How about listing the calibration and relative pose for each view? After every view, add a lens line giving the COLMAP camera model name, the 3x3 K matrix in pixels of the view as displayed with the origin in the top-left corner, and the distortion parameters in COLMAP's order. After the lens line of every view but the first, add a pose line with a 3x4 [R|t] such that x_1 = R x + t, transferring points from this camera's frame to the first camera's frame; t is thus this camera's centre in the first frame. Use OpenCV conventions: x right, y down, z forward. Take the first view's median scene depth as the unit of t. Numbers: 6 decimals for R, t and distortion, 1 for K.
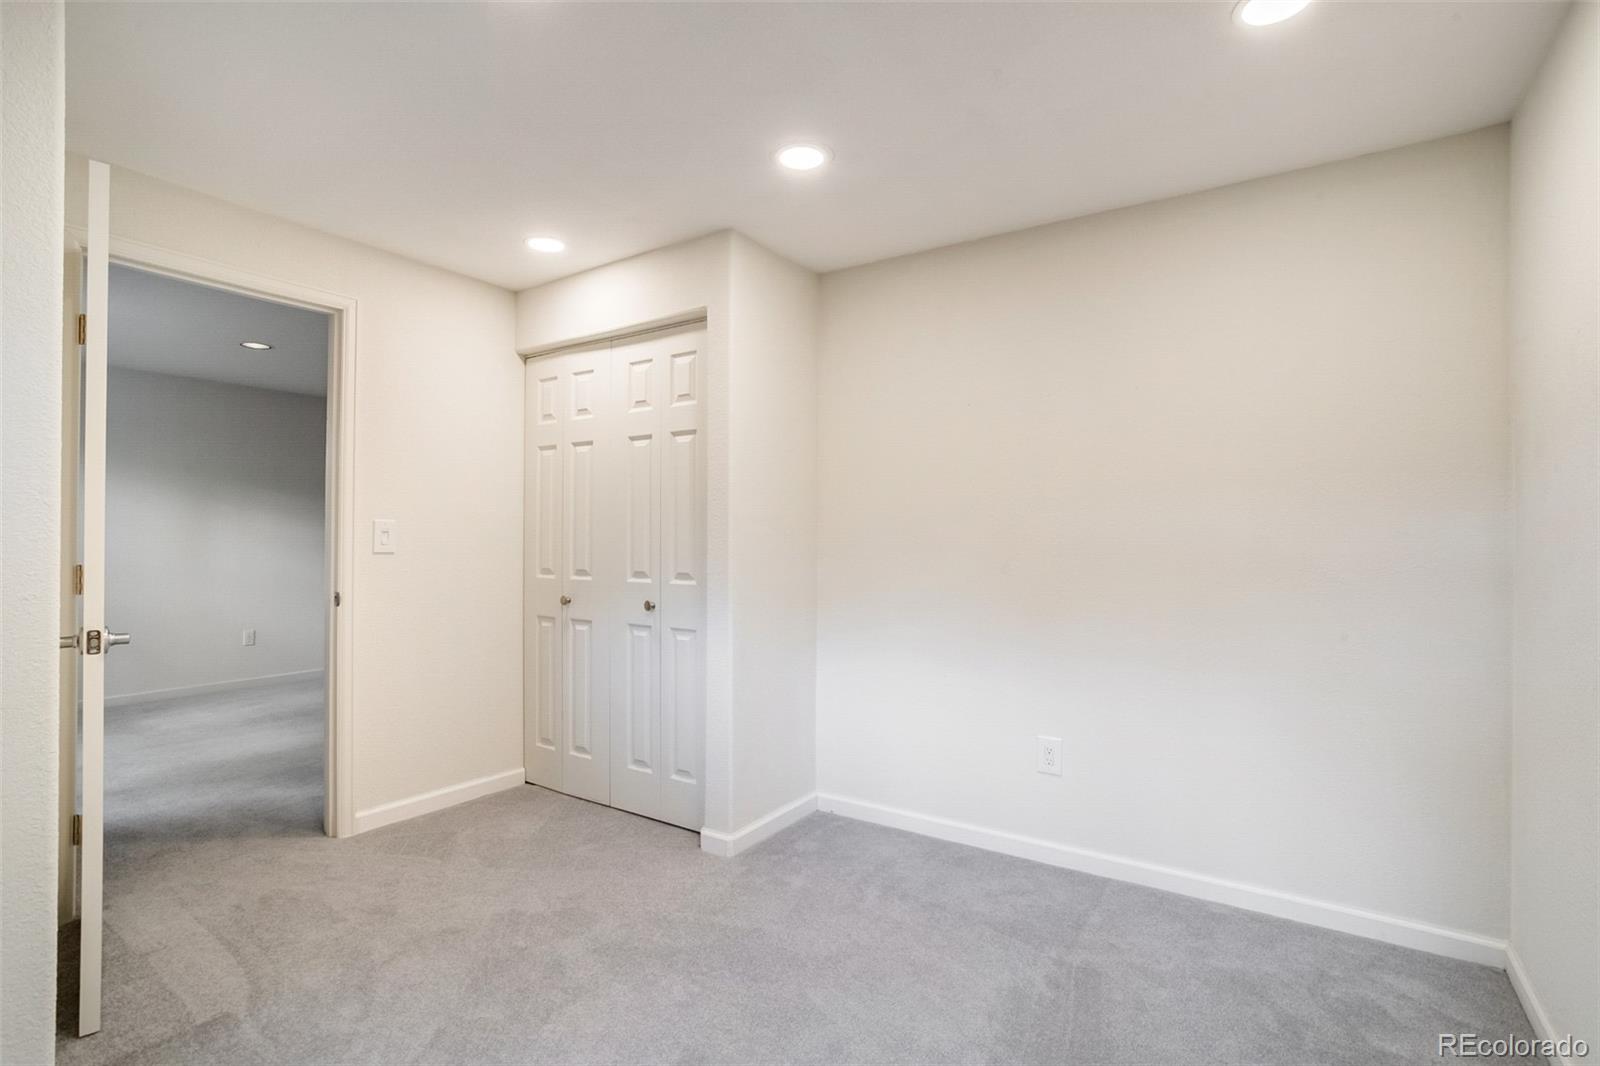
lens RADIAL K [[761.0, 0, 800.0], [0, 761.0, 533.0], [0, 0, 1]] dist [-0.029914, 0.000348]
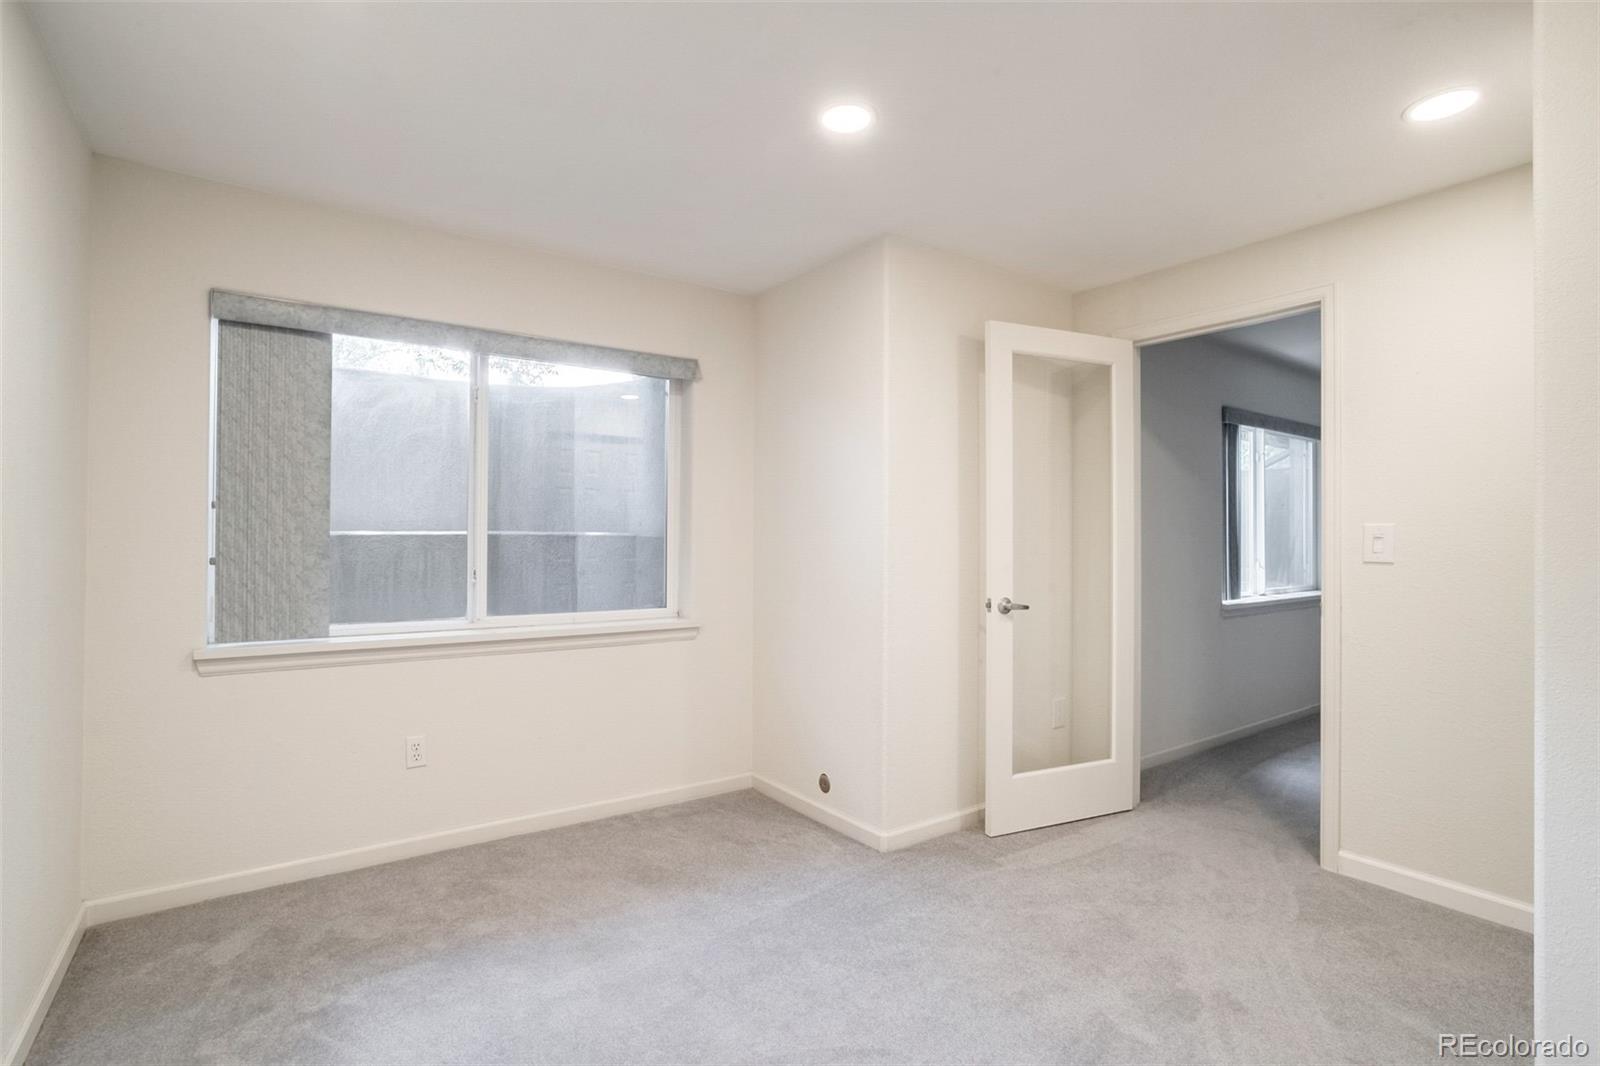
lens RADIAL K [[761.0, 0, 800.0], [0, 761.0, 533.0], [0, 0, 1]] dist [-0.029914, 0.000348]
pose [[-0.358782, -0.020266, -0.933201, 0.499126], [-0.004567, 0.999790, -0.019957, 0.013708], [0.933410, -0.002898, -0.358799, 0.739015]]
